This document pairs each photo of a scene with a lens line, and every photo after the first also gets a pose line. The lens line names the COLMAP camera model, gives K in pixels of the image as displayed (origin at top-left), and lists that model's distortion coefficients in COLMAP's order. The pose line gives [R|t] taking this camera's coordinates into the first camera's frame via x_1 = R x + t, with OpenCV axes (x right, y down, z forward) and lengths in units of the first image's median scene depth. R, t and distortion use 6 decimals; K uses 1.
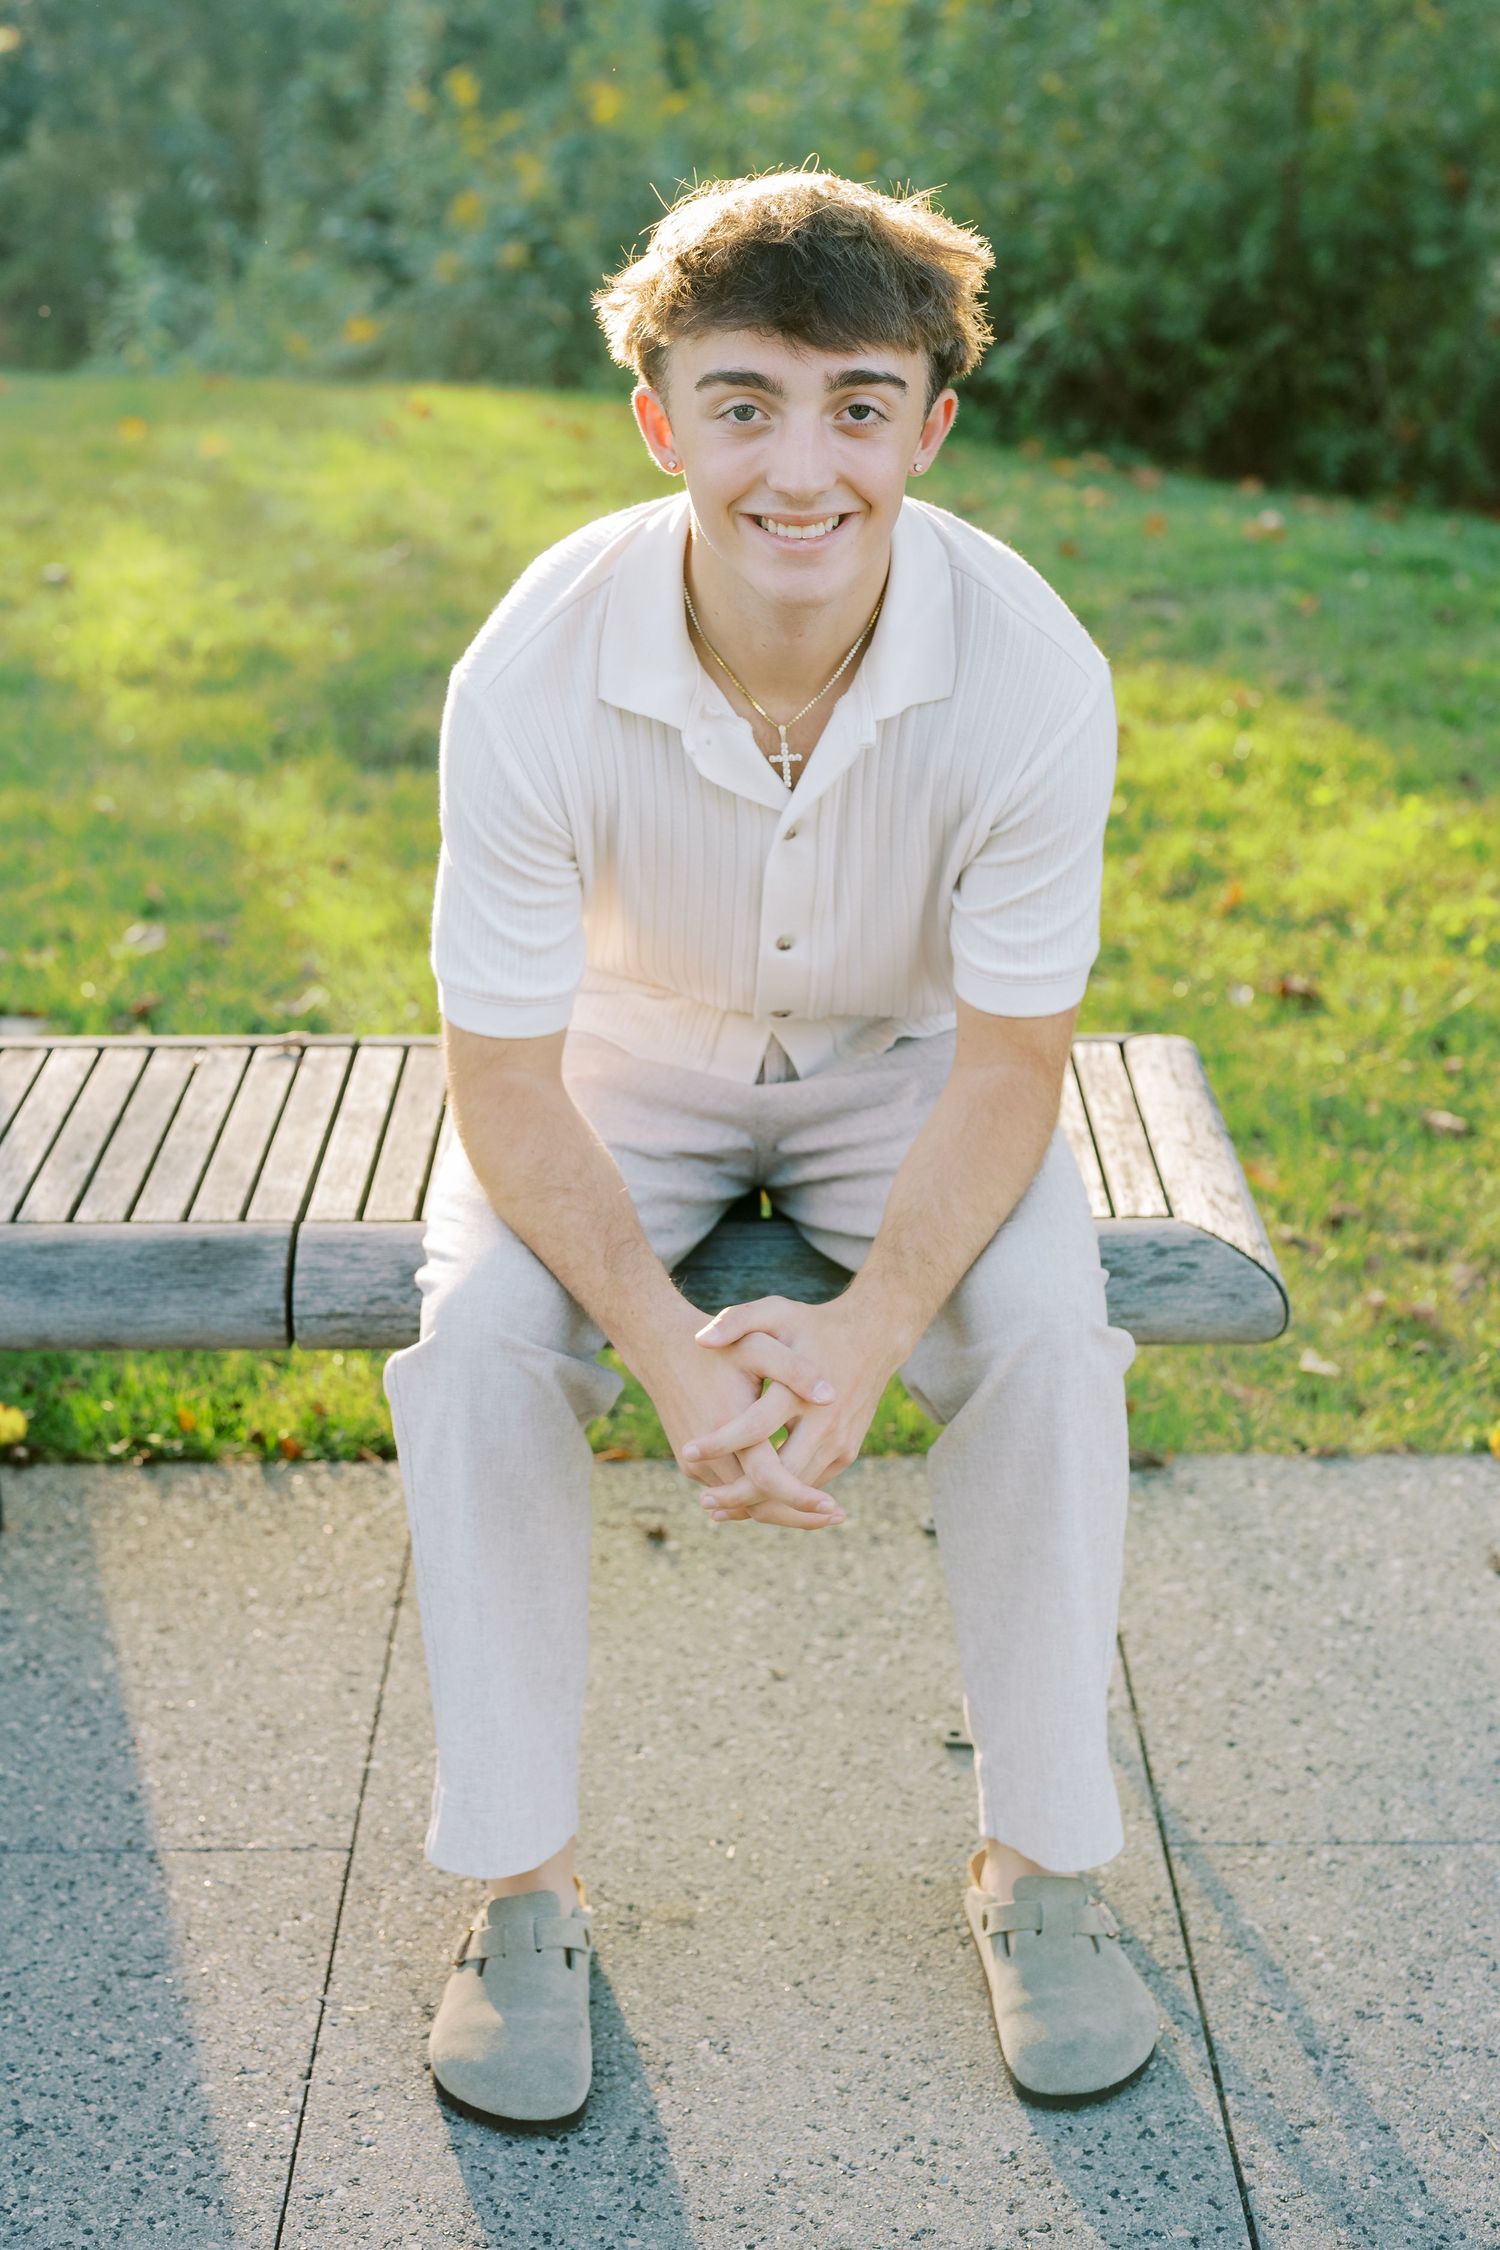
lens RADIAL K [[3189.1, 0, 745.7], [0, 3189.1, 1116.3], [0, 0, 1]] dist [0.010600, 0.049227]
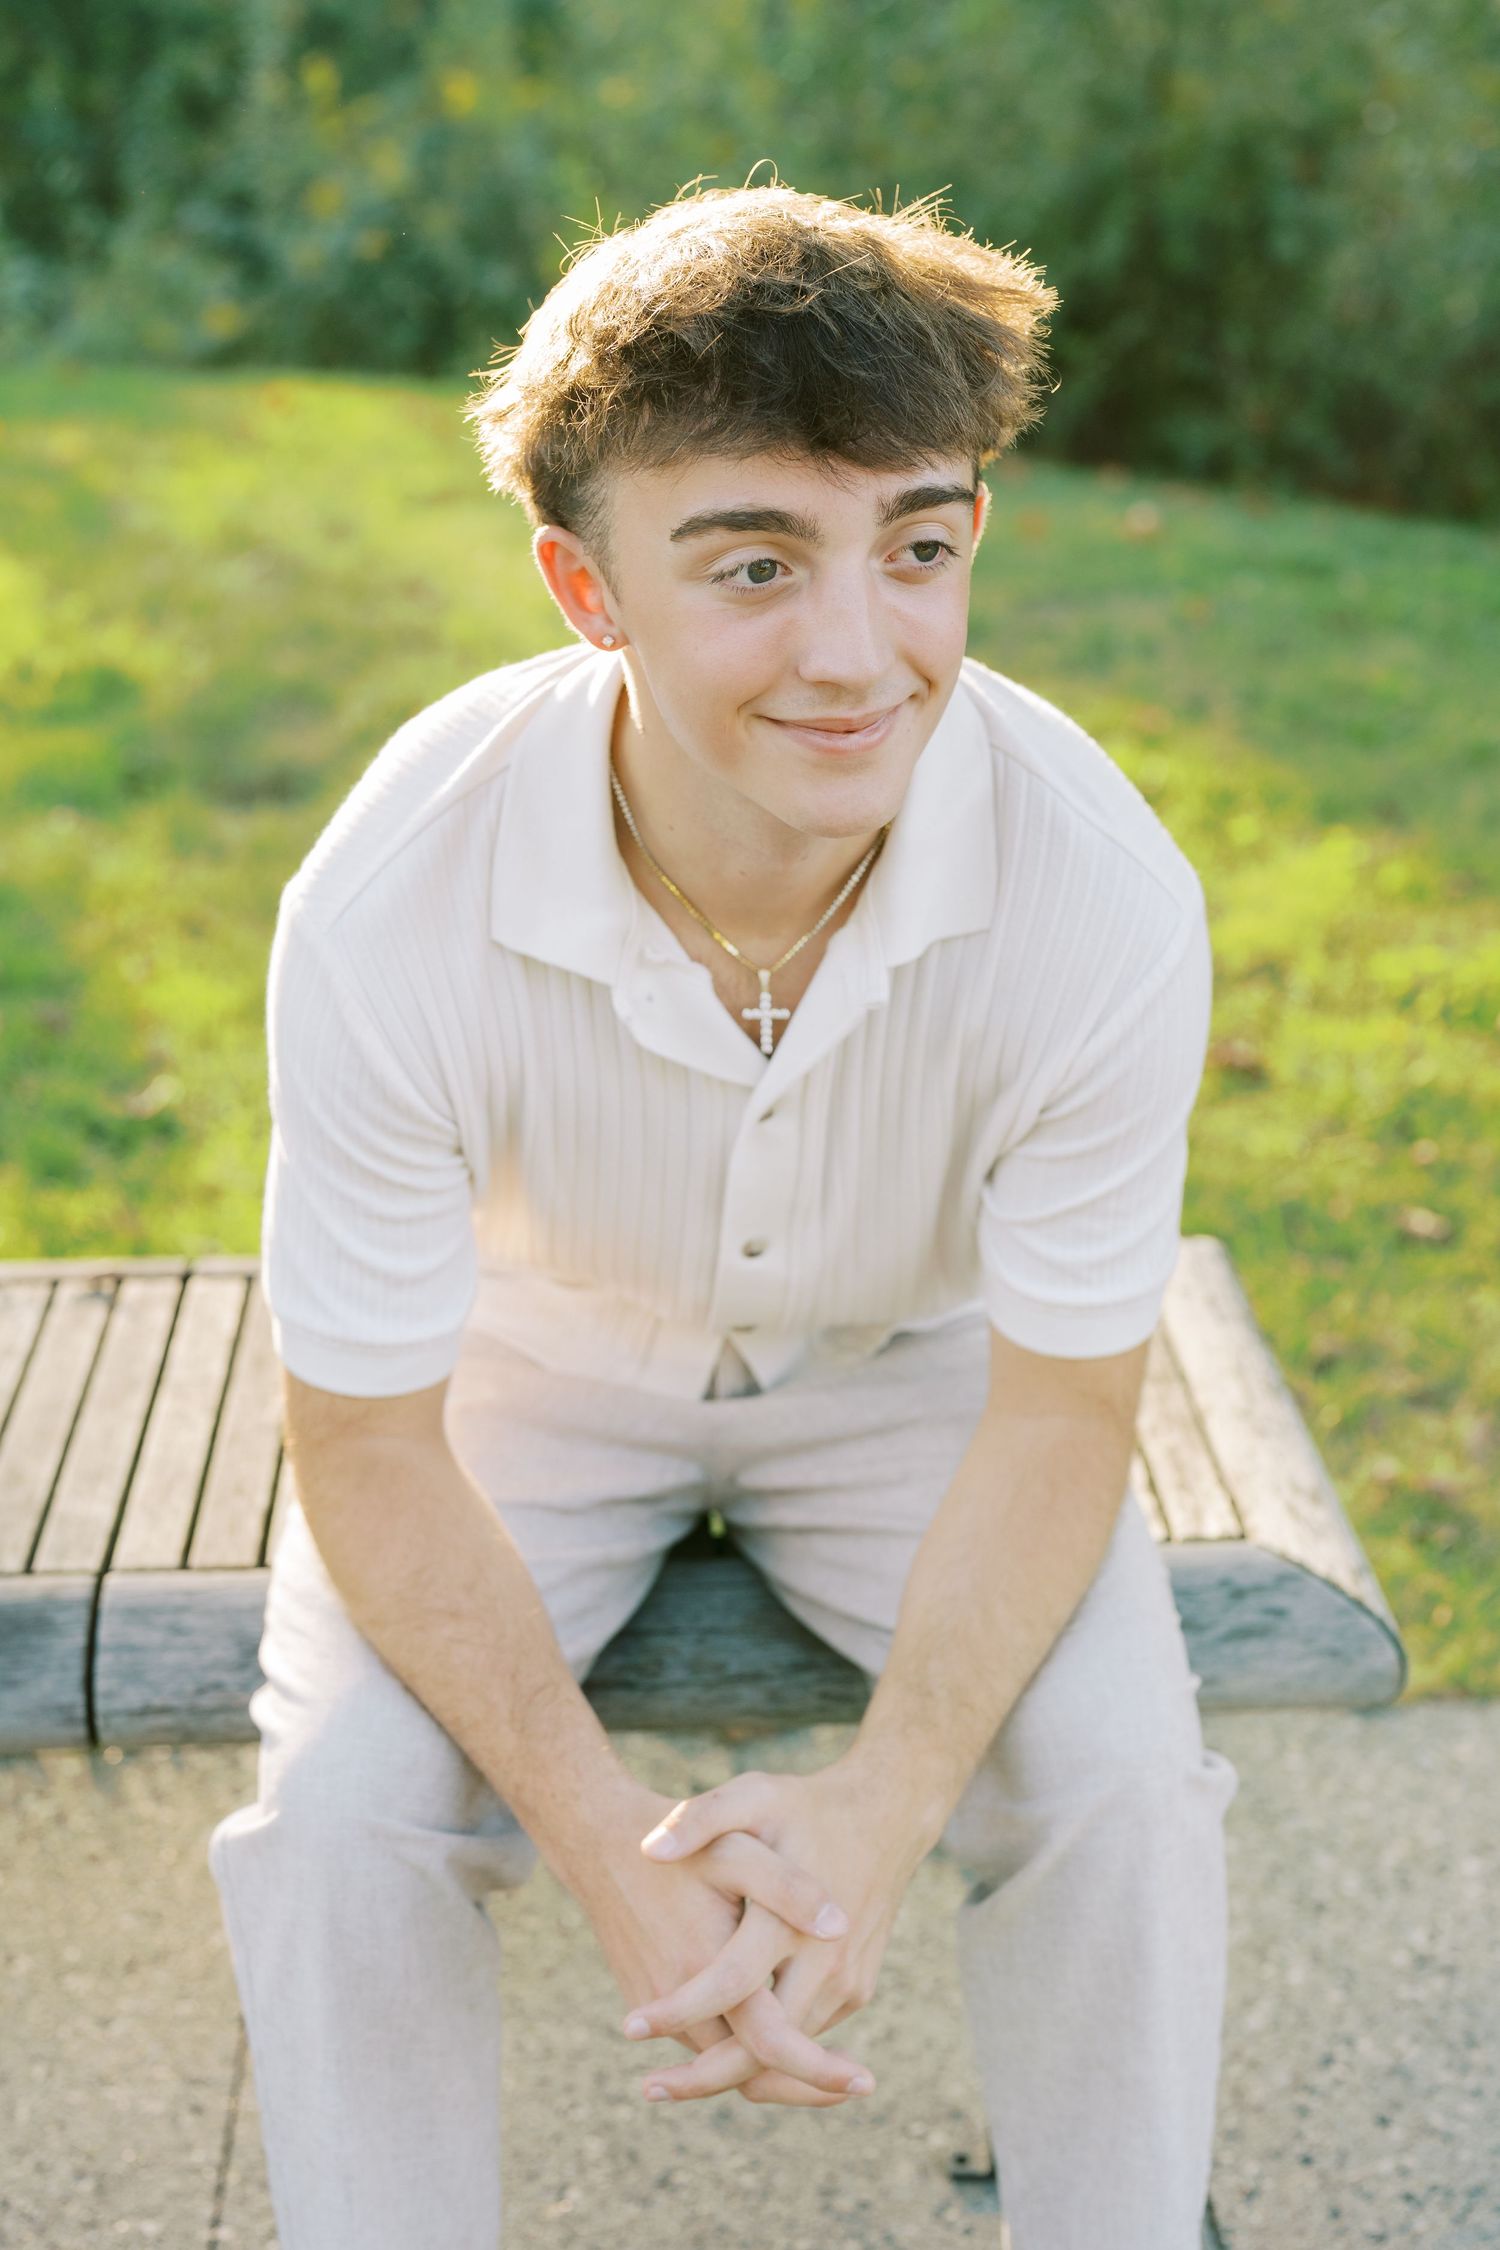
lens RADIAL K [[2949.0, 0, 765.3], [0, 2949.0, 1124.6], [0, 0, 1]] dist [0.003856, 0.089089]
pose [[0.998398, -0.019931, 0.052959, -0.016672], [0.018415, 0.999411, 0.028968, -0.084446], [-0.053506, -0.027946, 0.998176, 0.273051]]
